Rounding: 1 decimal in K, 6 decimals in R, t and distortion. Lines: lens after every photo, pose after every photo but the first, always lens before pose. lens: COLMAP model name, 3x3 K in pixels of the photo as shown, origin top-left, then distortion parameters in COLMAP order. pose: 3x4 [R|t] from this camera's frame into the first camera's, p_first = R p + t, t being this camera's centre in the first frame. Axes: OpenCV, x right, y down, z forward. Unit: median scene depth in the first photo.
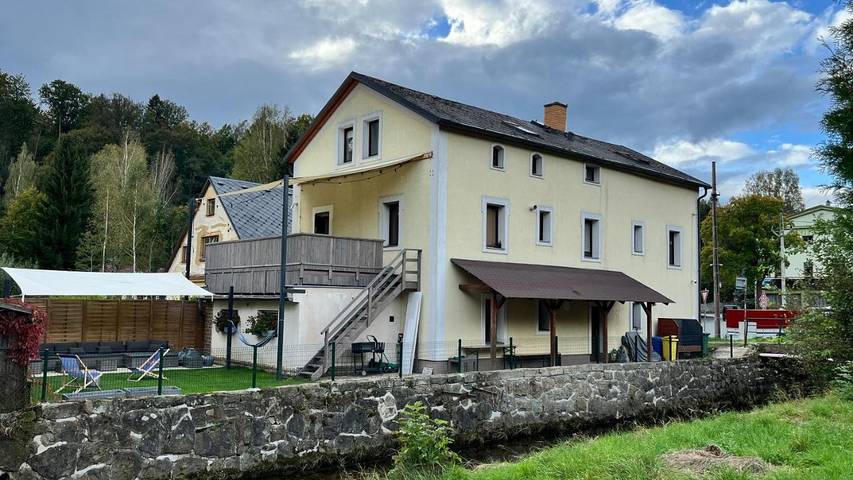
lens RADIAL K [[722.2, 0, 425.2], [0, 722.2, 240.2], [0, 0, 1]] dist [-0.005315, -0.003763]
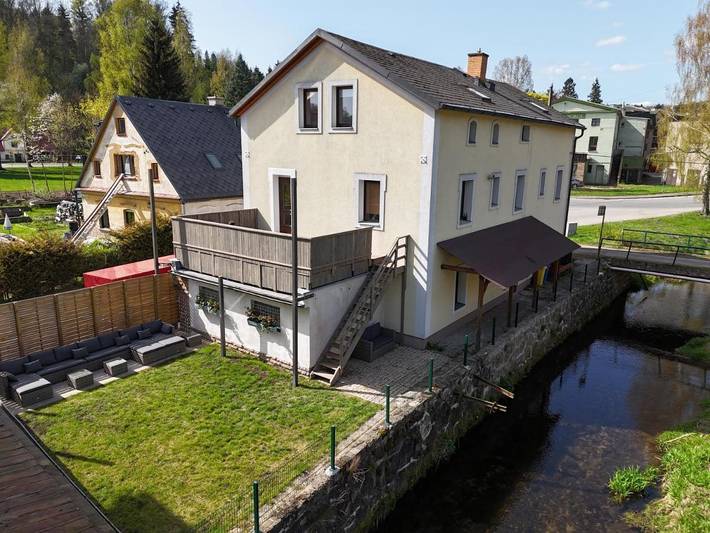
lens RADIAL K [[505.0, 0, 356.5], [0, 505.0, 266.1], [0, 0, 1]] dist [0.033632, -0.000330]
pose [[0.978595, -0.051710, 0.199193, -0.189839], [-0.013409, 0.949838, 0.312455, -0.142238], [-0.205358, -0.308438, 0.928813, 0.279470]]
